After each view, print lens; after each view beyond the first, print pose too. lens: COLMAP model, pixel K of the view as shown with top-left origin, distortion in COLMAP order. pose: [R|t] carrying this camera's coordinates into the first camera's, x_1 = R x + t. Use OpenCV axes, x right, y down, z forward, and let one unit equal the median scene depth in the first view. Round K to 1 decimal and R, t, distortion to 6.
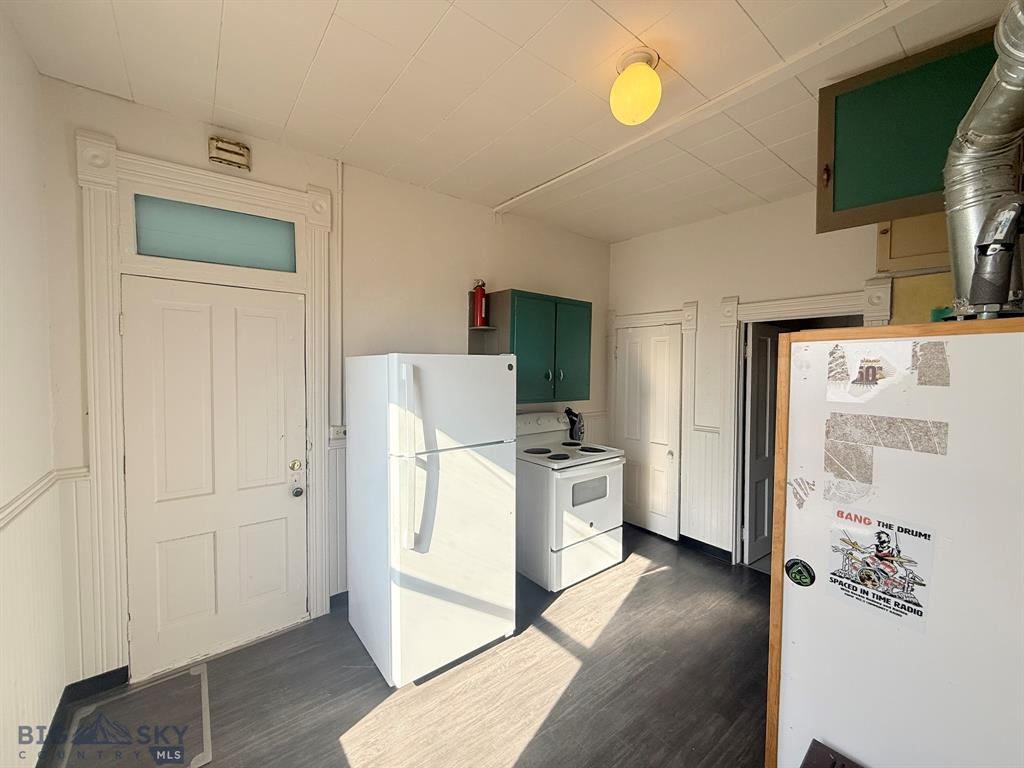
lens RADIAL K [[410.0, 0, 506.3], [0, 410.0, 384.7], [0, 0, 1]] dist [-0.002263, 0.000752]
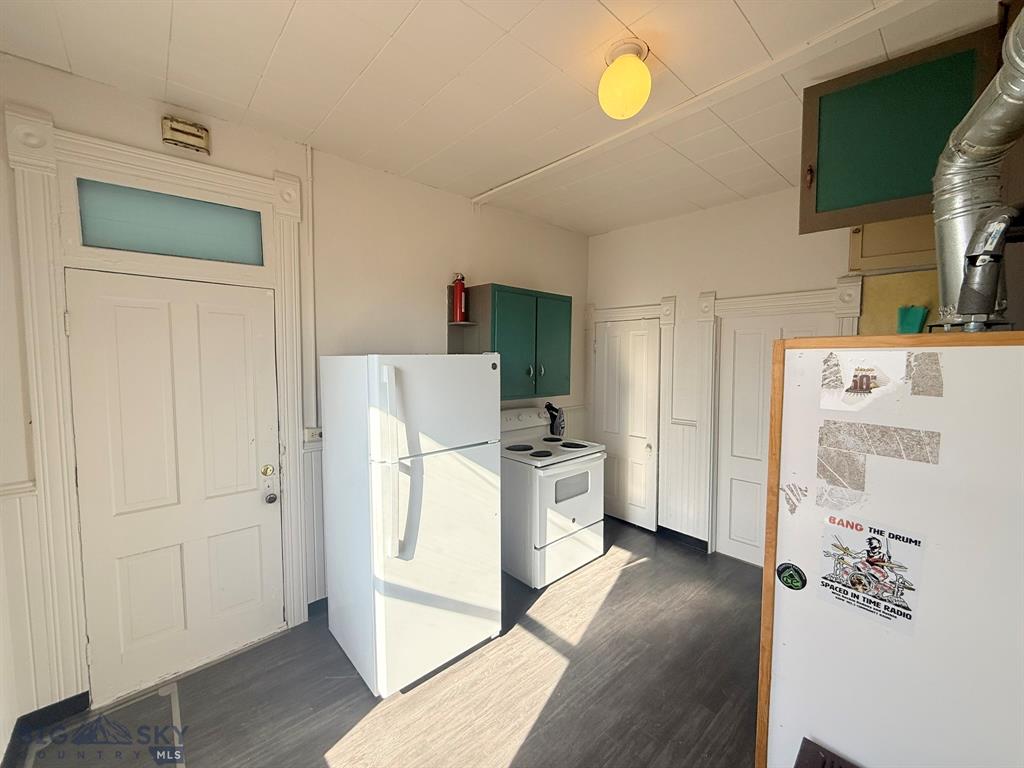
lens RADIAL K [[410.0, 0, 506.8], [0, 410.0, 384.7], [0, 0, 1]] dist [-0.002263, 0.000752]
pose [[0.997807, -0.010294, 0.065380, -0.028310], [0.008524, 0.999591, 0.027300, -0.029287], [-0.065634, -0.026682, 0.997487, 0.027476]]
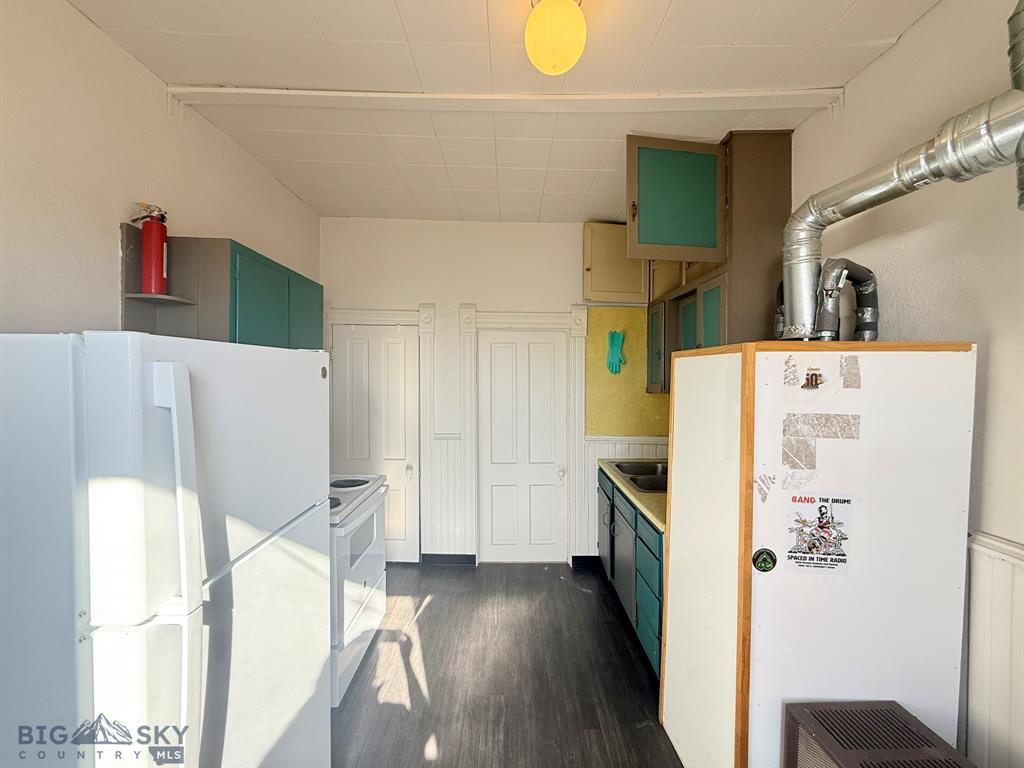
lens RADIAL K [[410.0, 0, 508.0], [0, 410.0, 384.4], [0, 0, 1]] dist [-0.002263, 0.000752]
pose [[0.607442, -0.019366, 0.794128, -0.335087], [0.029529, 0.999562, 0.001789, -0.021931], [-0.793815, 0.022363, 0.607748, 0.509808]]
